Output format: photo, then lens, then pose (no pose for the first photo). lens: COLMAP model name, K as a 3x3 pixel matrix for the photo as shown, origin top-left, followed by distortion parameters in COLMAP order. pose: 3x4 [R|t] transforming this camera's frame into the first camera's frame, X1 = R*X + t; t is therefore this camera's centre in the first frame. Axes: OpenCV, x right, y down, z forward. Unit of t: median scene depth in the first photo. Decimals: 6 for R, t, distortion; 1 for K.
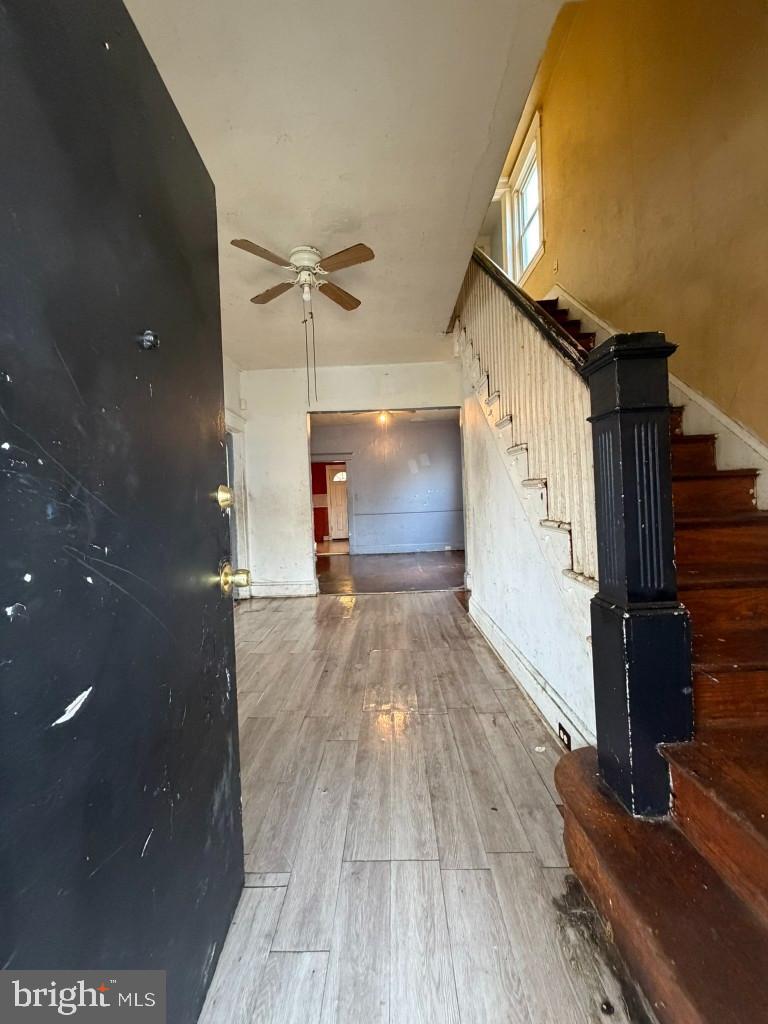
lens RADIAL K [[407.0, 0, 380.0], [0, 407.0, 508.7], [0, 0, 1]] dist [0.000659, -0.000652]
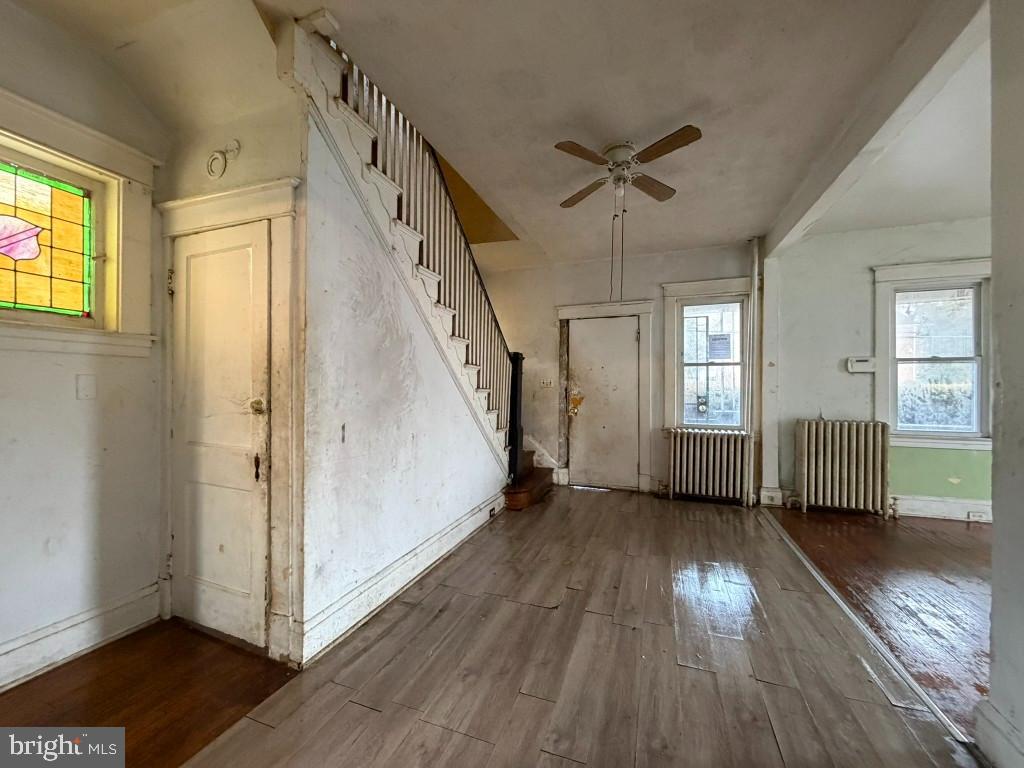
lens RADIAL K [[407.0, 0, 507.7], [0, 407.0, 385.9], [0, 0, 1]] dist [0.000659, -0.000652]
pose [[-0.943023, 0.034491, 0.330936, -0.153637], [0.039289, 0.999197, 0.007816, -0.047280], [-0.330401, 0.020372, -0.943621, 1.340942]]
